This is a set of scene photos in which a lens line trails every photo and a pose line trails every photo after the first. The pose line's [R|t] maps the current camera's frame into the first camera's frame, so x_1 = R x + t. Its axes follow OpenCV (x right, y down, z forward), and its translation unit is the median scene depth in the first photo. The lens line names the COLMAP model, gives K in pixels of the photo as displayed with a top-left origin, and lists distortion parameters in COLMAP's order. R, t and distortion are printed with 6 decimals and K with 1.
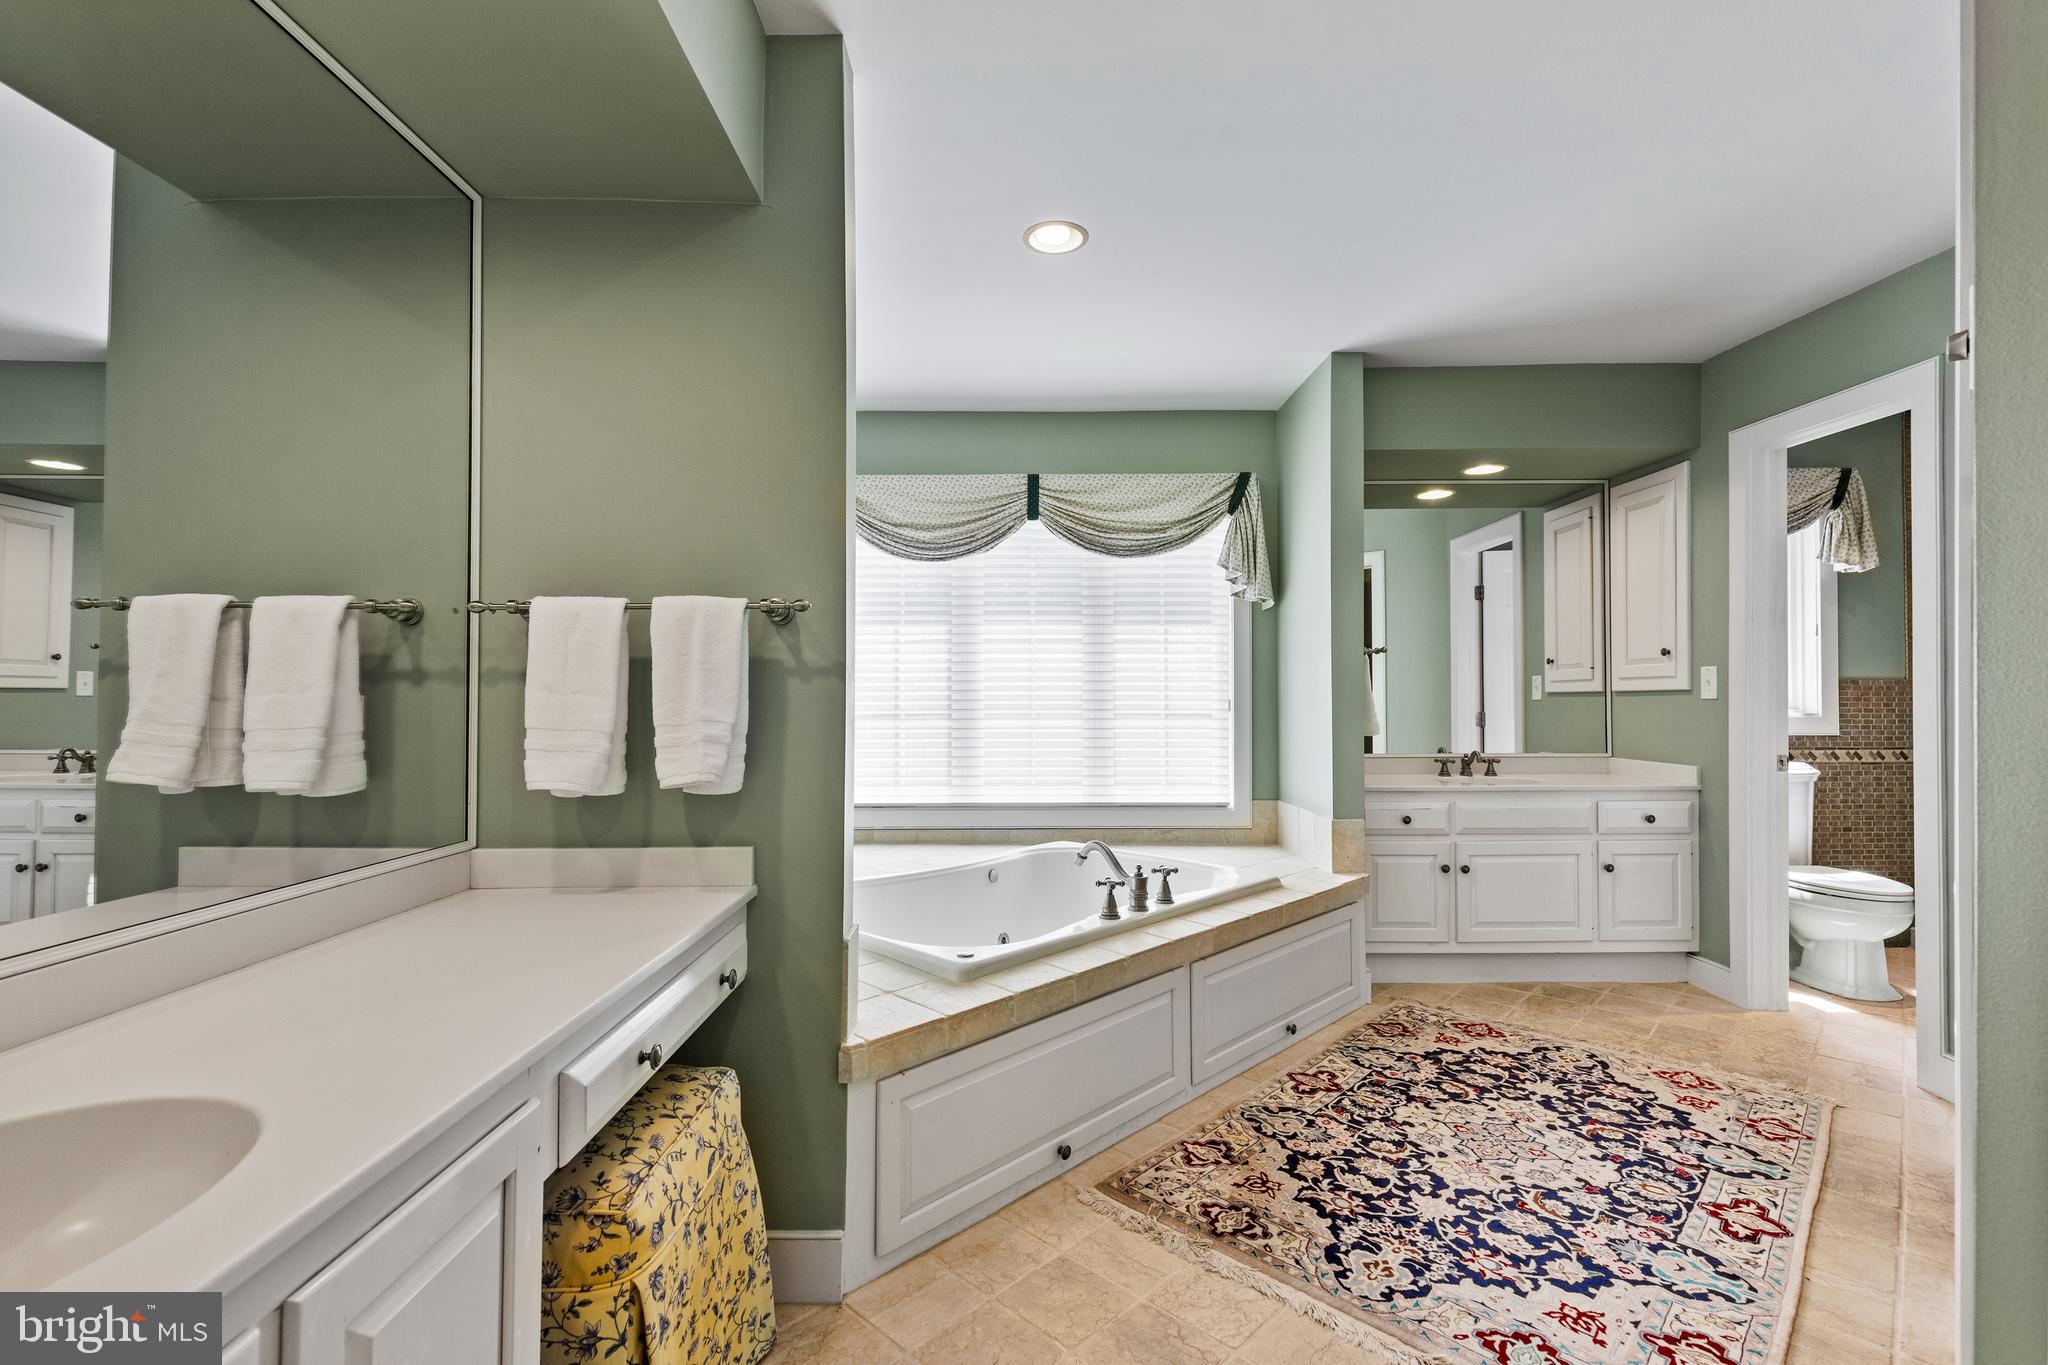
lens RADIAL K [[936.3, 0, 1023.6], [0, 936.3, 685.2], [0, 0, 1]] dist [-0.000315, -0.000058]
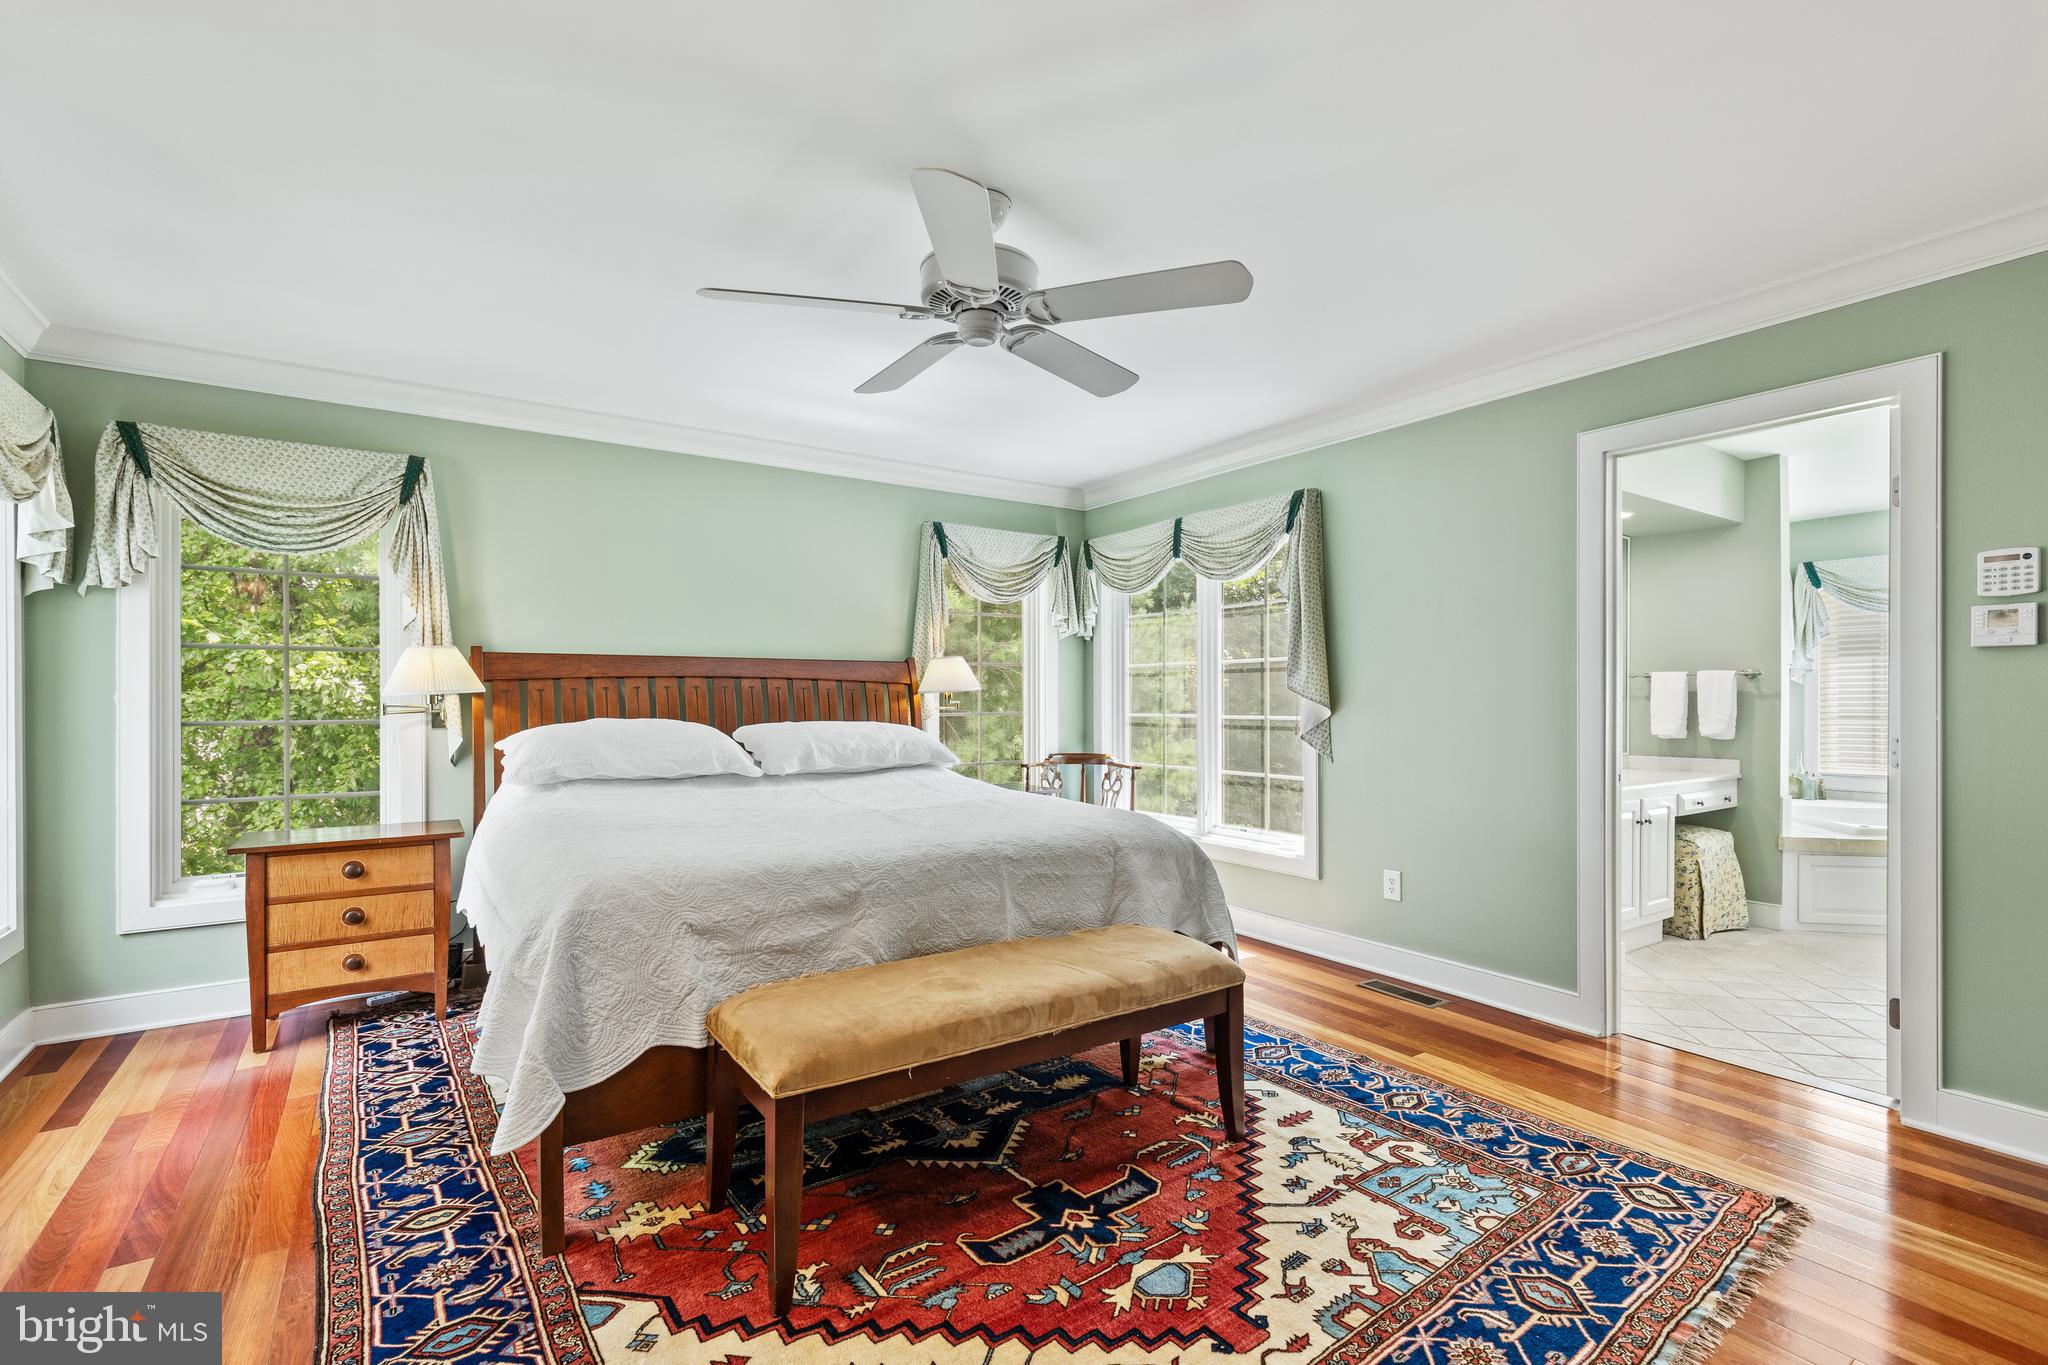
lens RADIAL K [[936.3, 0, 1023.8], [0, 936.3, 692.6], [0, 0, 1]] dist [-0.000315, -0.000058]
pose [[0.563811, -0.001240, -0.825903, 0.815349], [0.009940, 0.999937, 0.005284, -0.062264], [0.825844, -0.011188, 0.563788, -2.339273]]
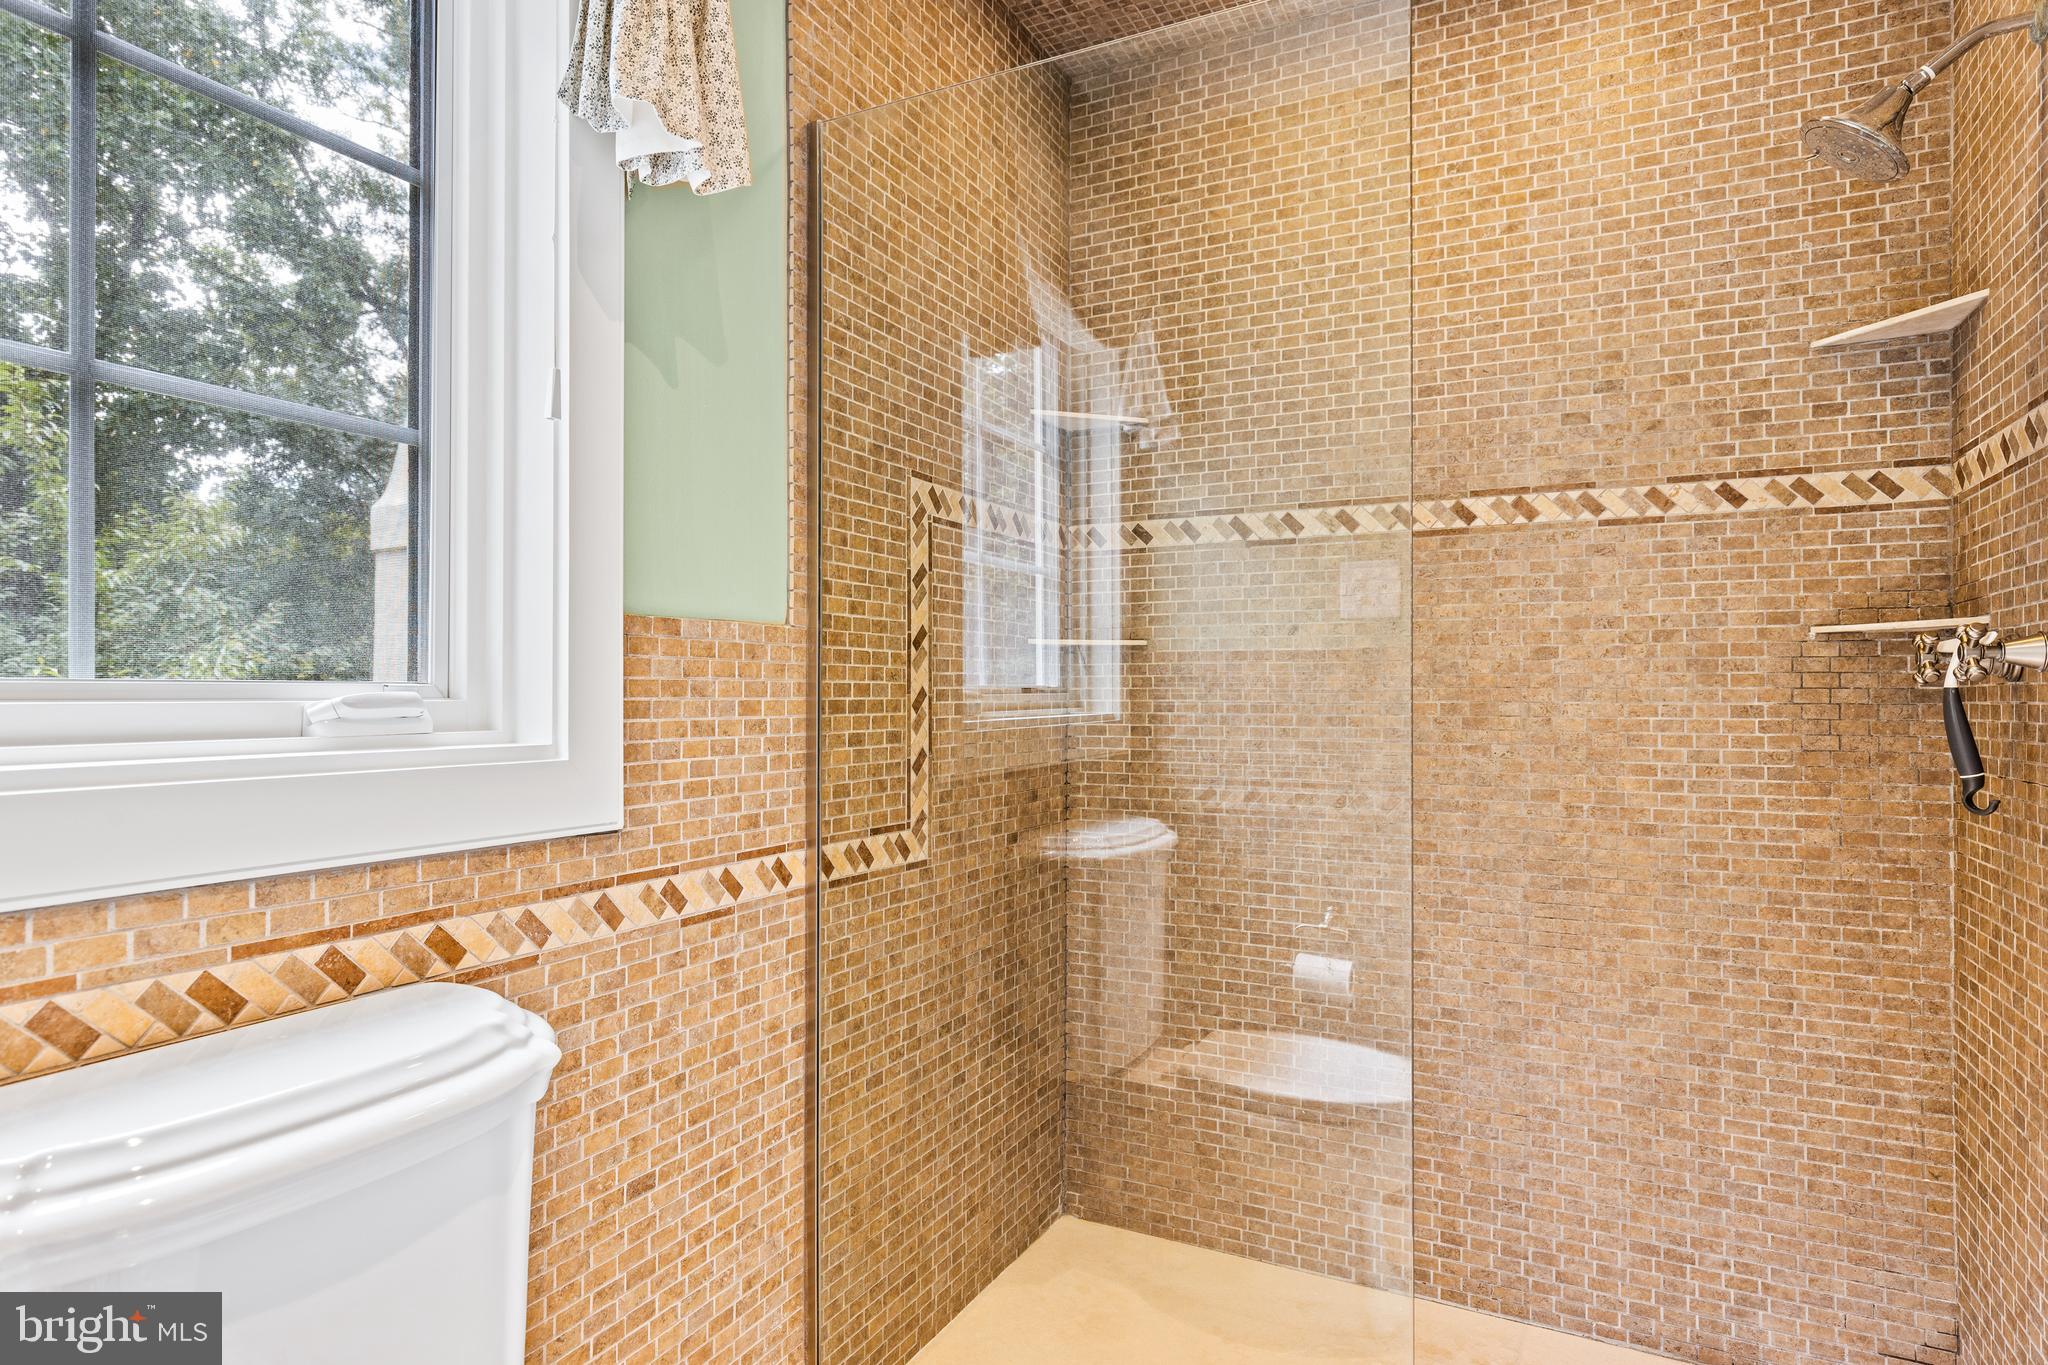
lens RADIAL K [[1155.0, 0, 1024.2], [0, 1155.0, 685.9], [0, 0, 1]] dist [0.002779, 0.000157]
pose [[0.465390, 0.003915, 0.885097, 0.644280], [-0.013727, 0.999902, 0.002795, 0.011901], [-0.884999, -0.013451, 0.465398, 0.758094]]
